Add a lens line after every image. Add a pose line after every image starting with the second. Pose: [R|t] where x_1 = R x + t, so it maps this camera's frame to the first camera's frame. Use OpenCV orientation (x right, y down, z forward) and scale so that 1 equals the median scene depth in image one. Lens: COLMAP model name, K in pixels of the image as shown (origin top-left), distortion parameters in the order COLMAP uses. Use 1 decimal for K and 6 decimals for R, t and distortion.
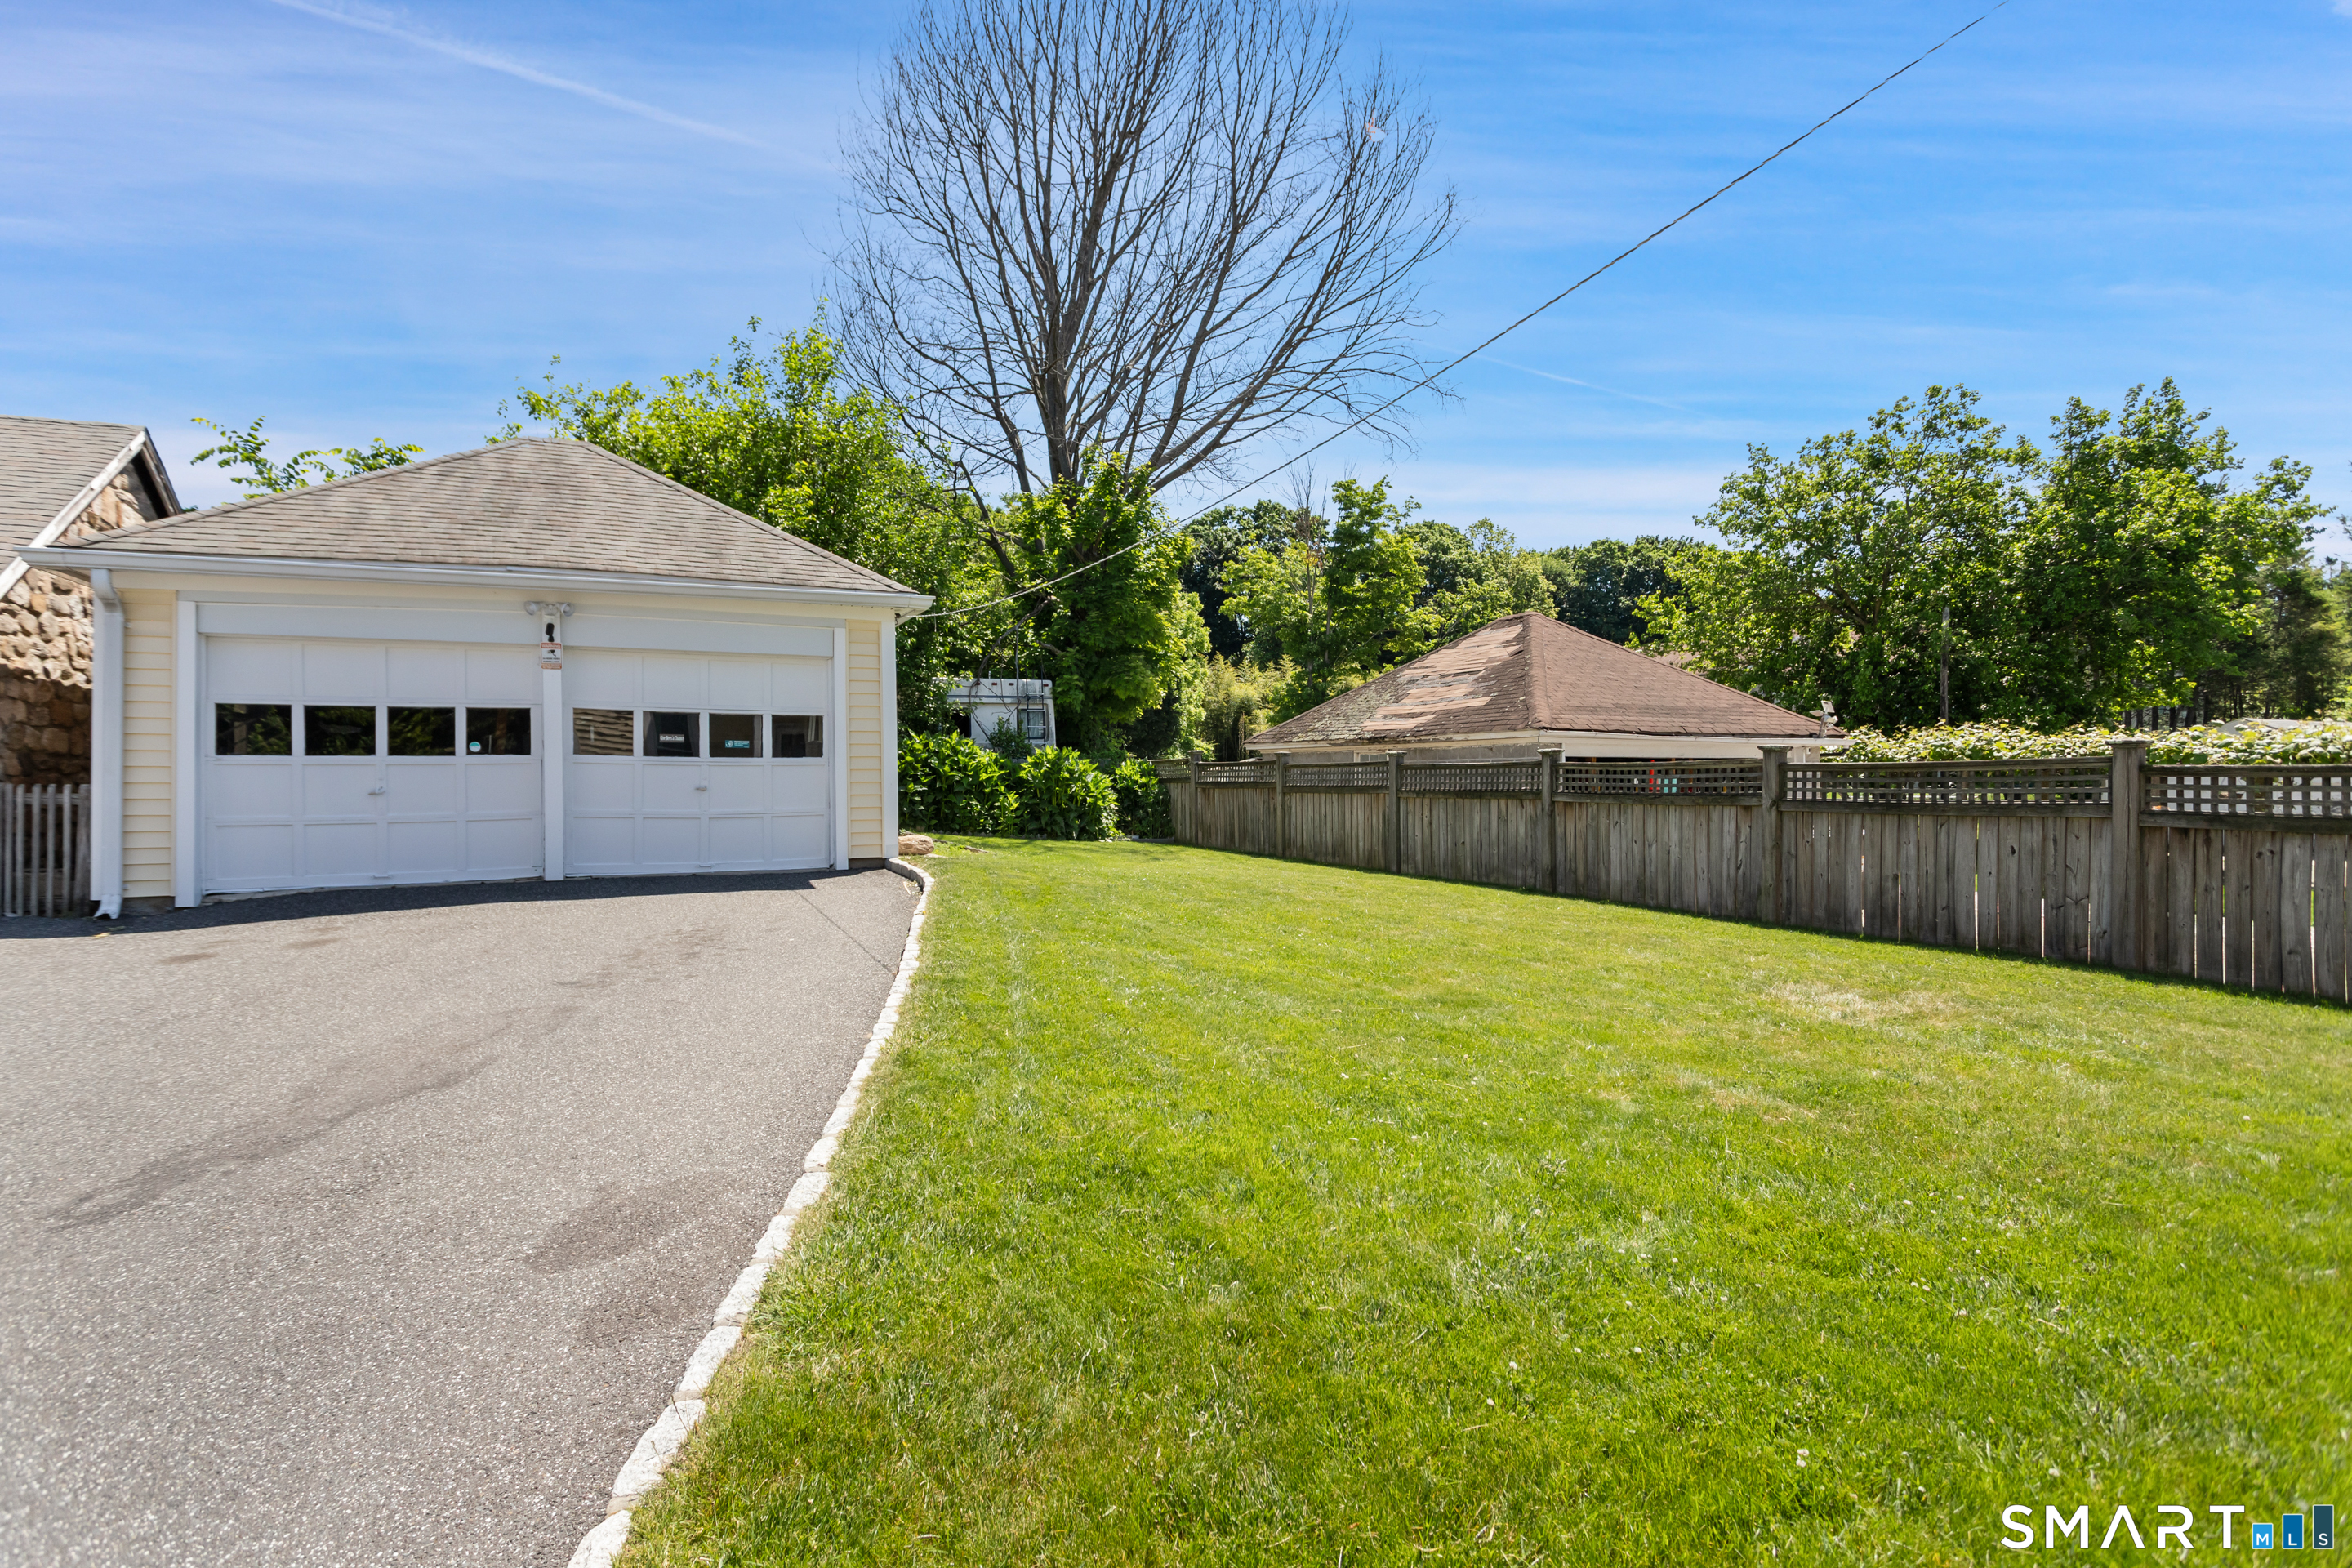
lens RADIAL K [[1110.1, 0, 1165.9], [0, 1110.1, 775.2], [0, 0, 1]] dist [0.000695, -0.000119]
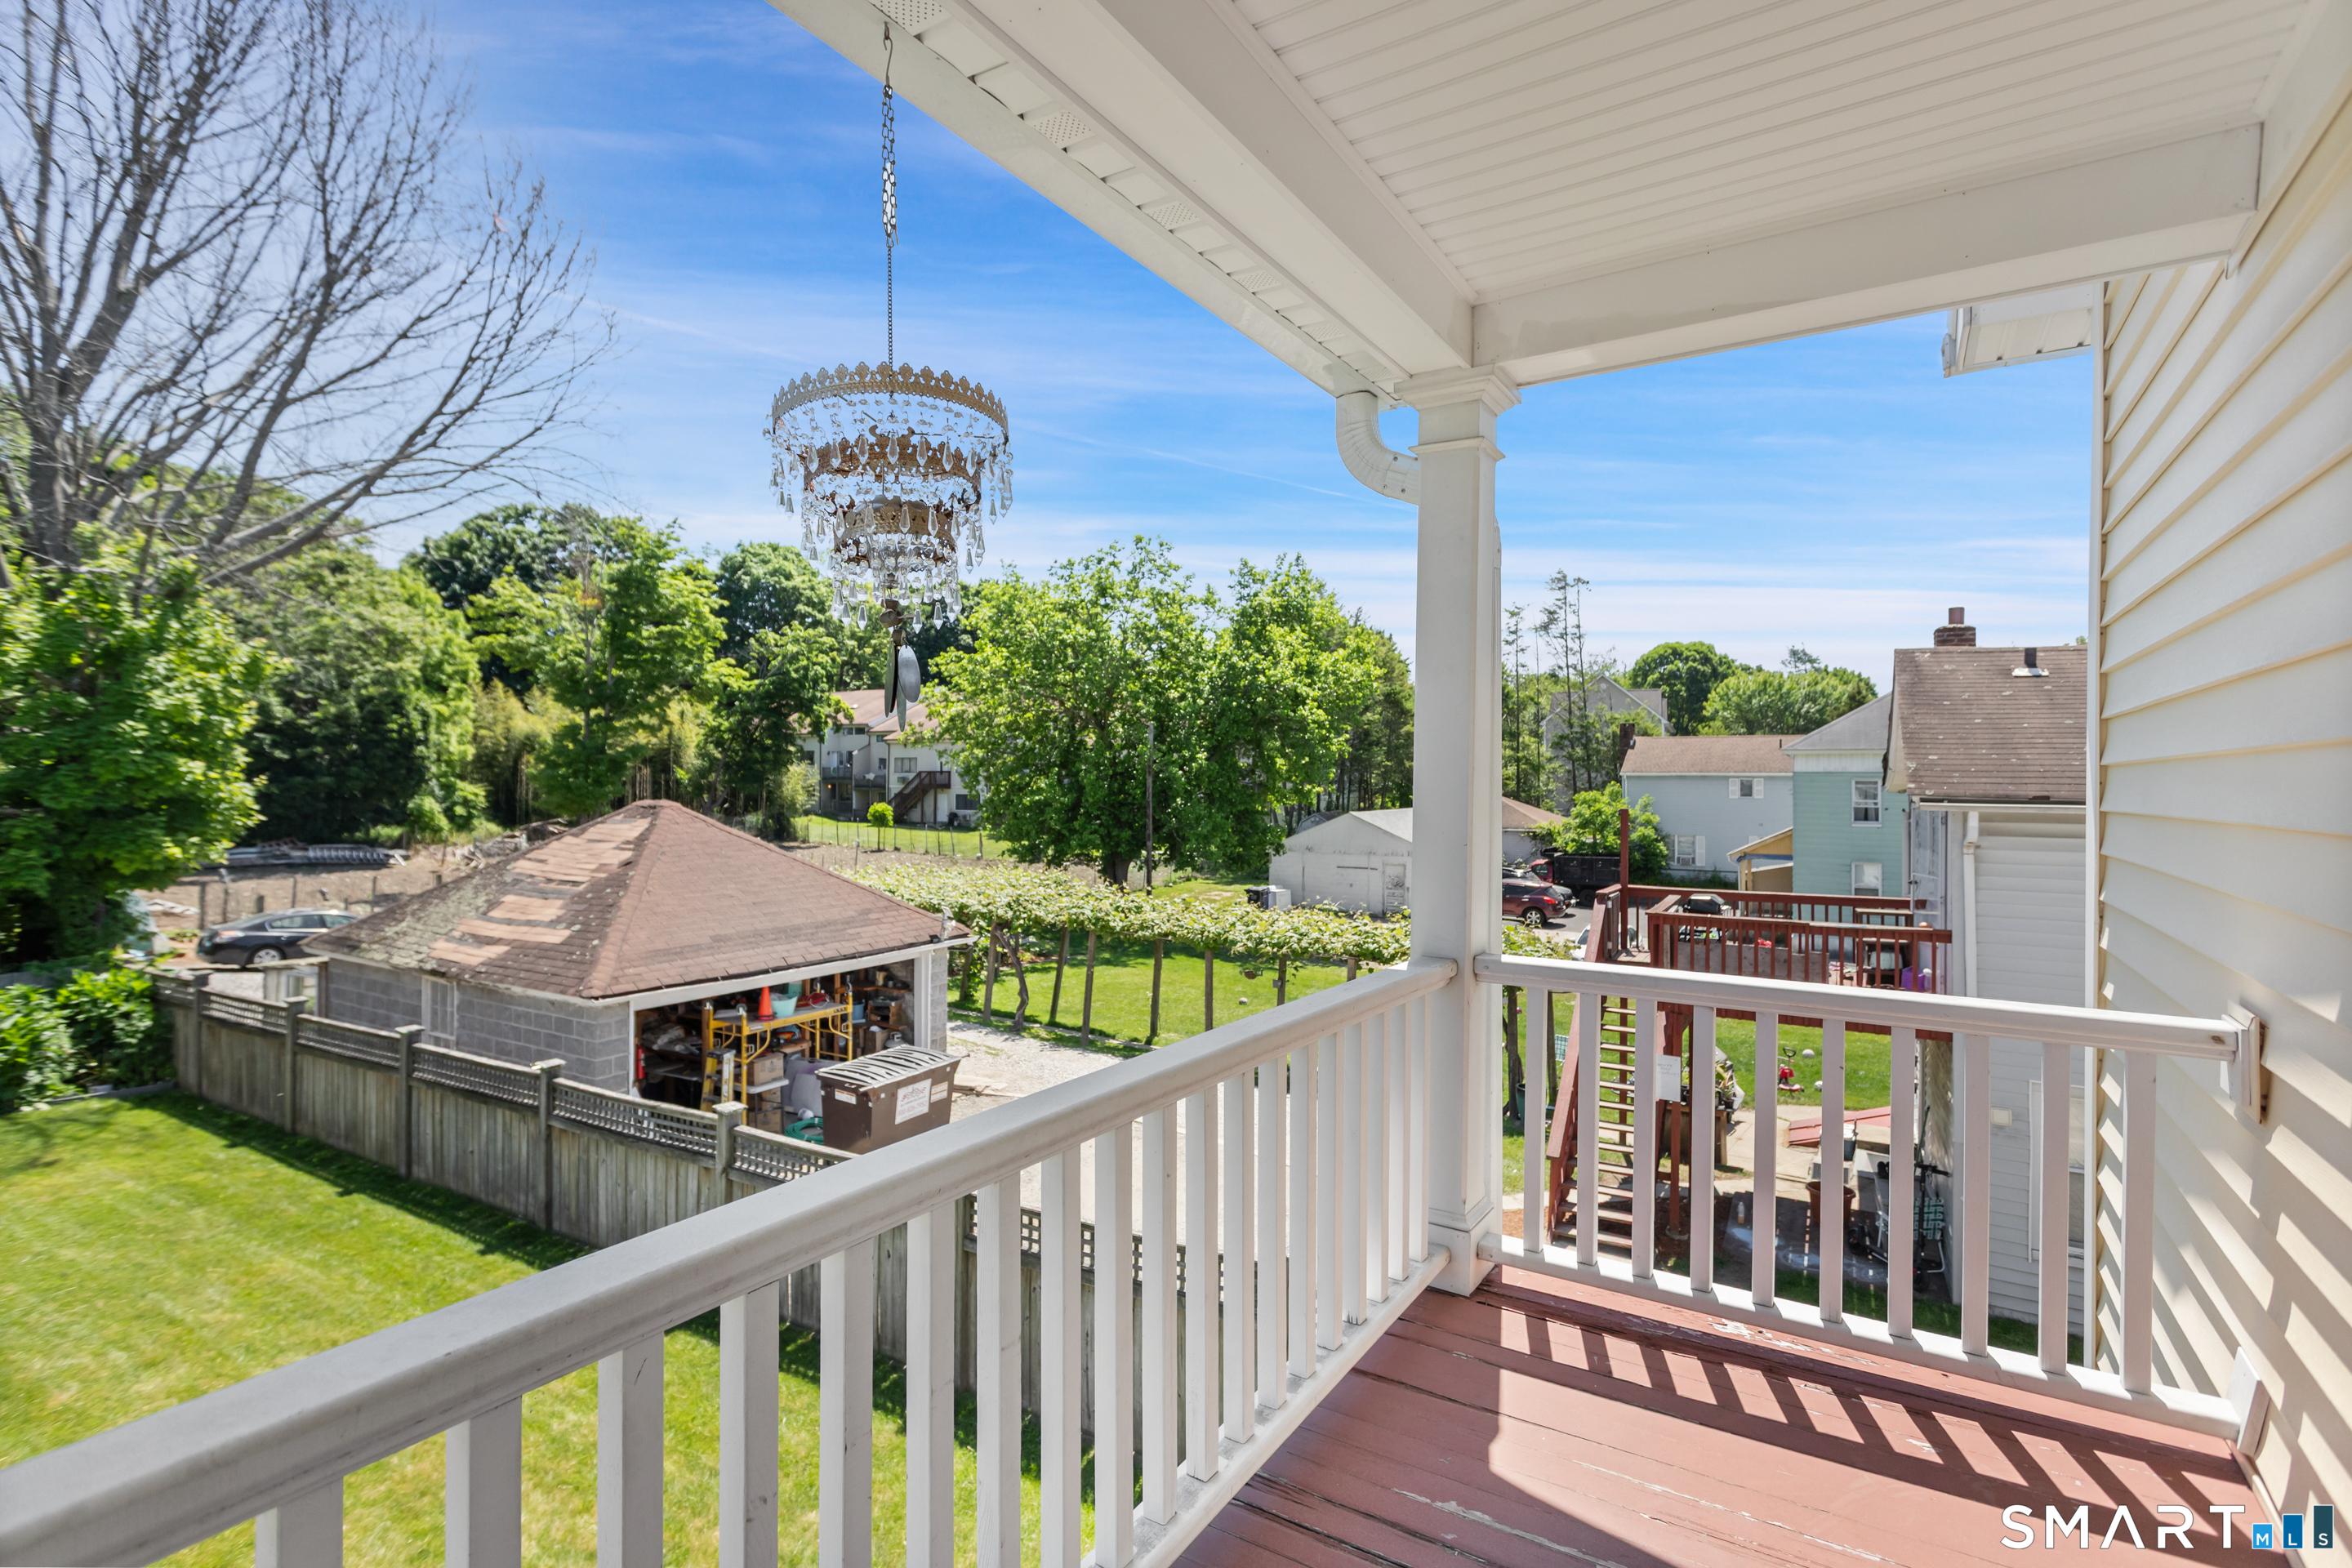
lens RADIAL K [[1110.1, 0, 1158.0], [0, 1110.1, 775.2], [0, 0, 1]] dist [0.000695, -0.000119]
pose [[0.855806, 0.012660, 0.517142, 0.106928], [-0.009770, 0.999918, -0.008310, -0.087152], [-0.517205, 0.002059, 0.855859, 0.003467]]
